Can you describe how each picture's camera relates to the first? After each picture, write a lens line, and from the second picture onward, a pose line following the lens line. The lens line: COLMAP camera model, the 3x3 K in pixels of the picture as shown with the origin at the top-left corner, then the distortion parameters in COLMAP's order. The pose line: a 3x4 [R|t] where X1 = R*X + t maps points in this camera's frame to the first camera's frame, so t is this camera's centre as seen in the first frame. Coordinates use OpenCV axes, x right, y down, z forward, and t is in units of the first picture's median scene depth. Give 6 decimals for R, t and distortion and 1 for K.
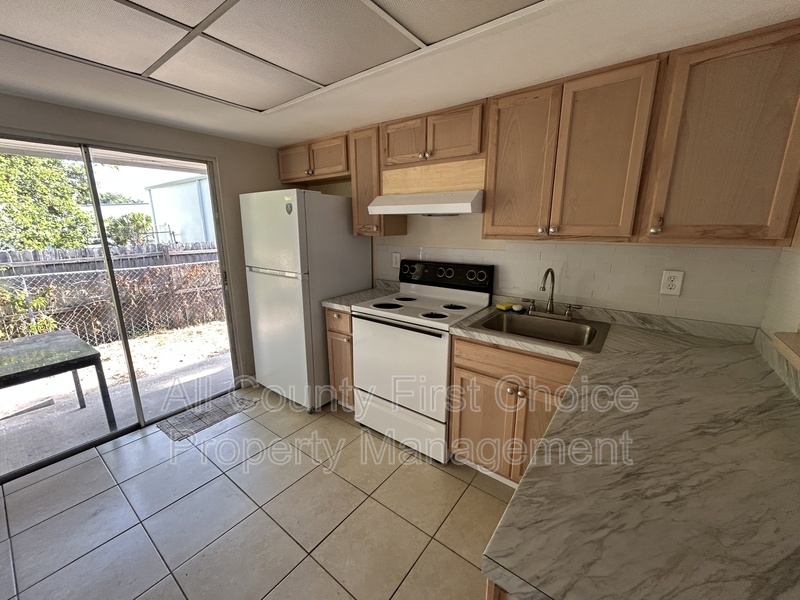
lens RADIAL K [[322.3, 0, 399.1], [0, 322.3, 298.1], [0, 0, 1]] dist [-0.001548, 0.000134]
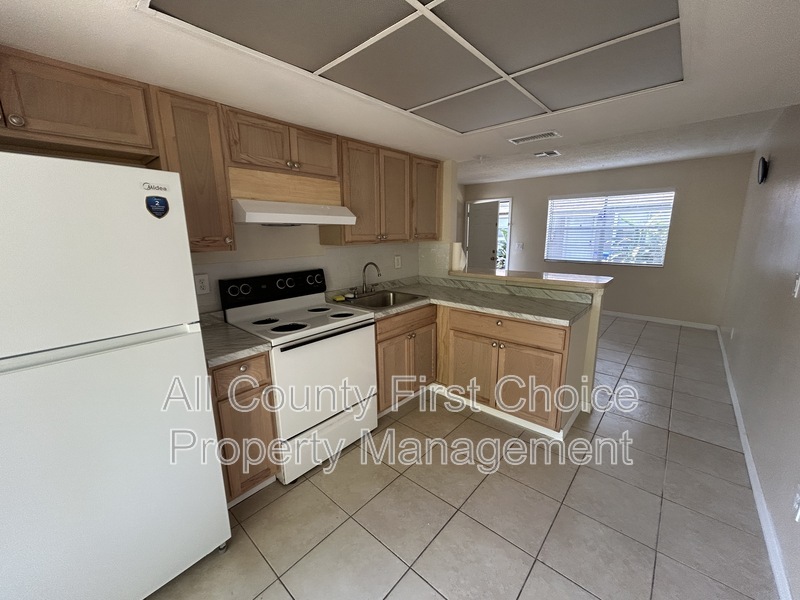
lens RADIAL K [[322.3, 0, 399.1], [0, 322.3, 298.1], [0, 0, 1]] dist [-0.001548, 0.000134]
pose [[0.084979, -0.199479, 0.976210, -0.839063], [0.234116, 0.956322, 0.175036, -0.133812], [-0.968488, 0.213672, 0.127968, 0.577688]]
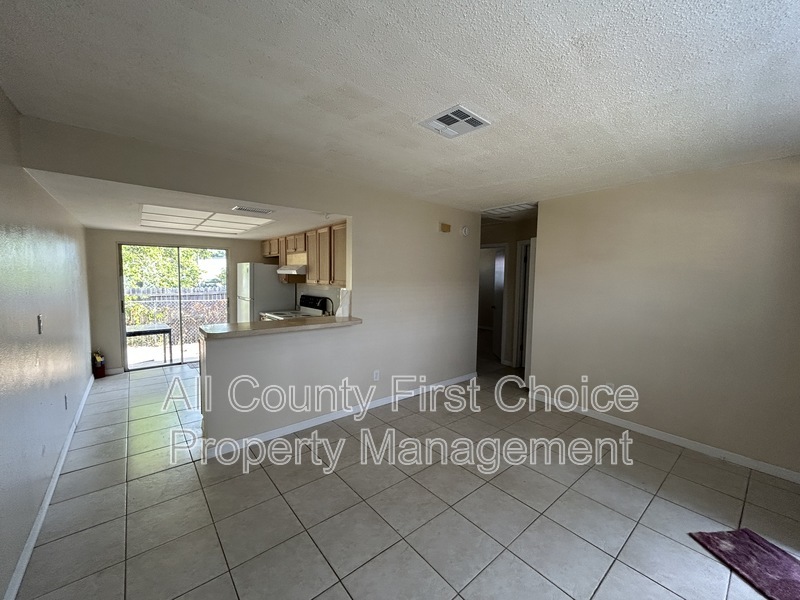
lens RADIAL K [[322.3, 0, 399.1], [0, 322.3, 298.1], [0, 0, 1]] dist [-0.001548, 0.000134]
pose [[0.972970, 0.037215, -0.227912, 1.251167], [-0.073667, 0.985385, -0.153588, 0.196295], [0.218865, 0.166227, 0.961492, -0.966093]]
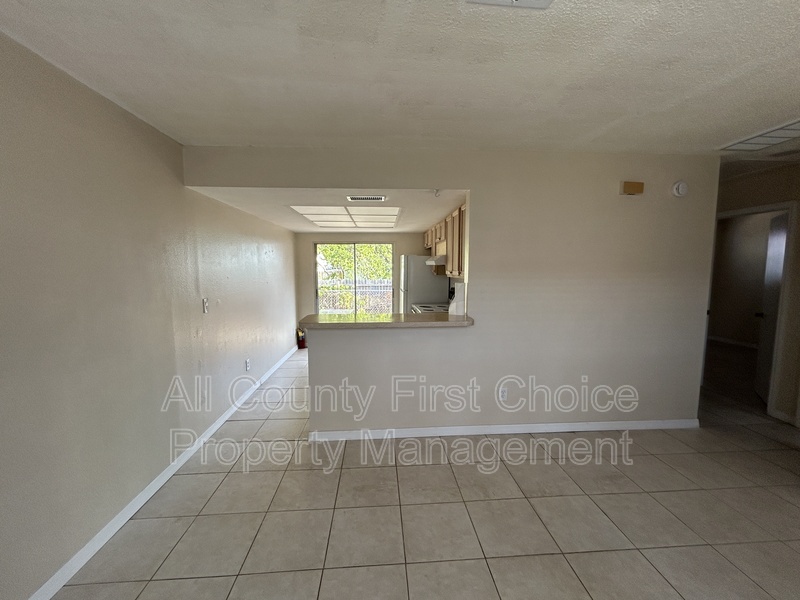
lens RADIAL K [[322.3, 0, 399.1], [0, 322.3, 298.1], [0, 0, 1]] dist [-0.001548, 0.000134]
pose [[0.654079, 0.078044, -0.752390, 1.439368], [-0.175525, 0.983173, -0.050608, 0.106006], [0.735780, 0.165164, 0.656771, -0.538742]]
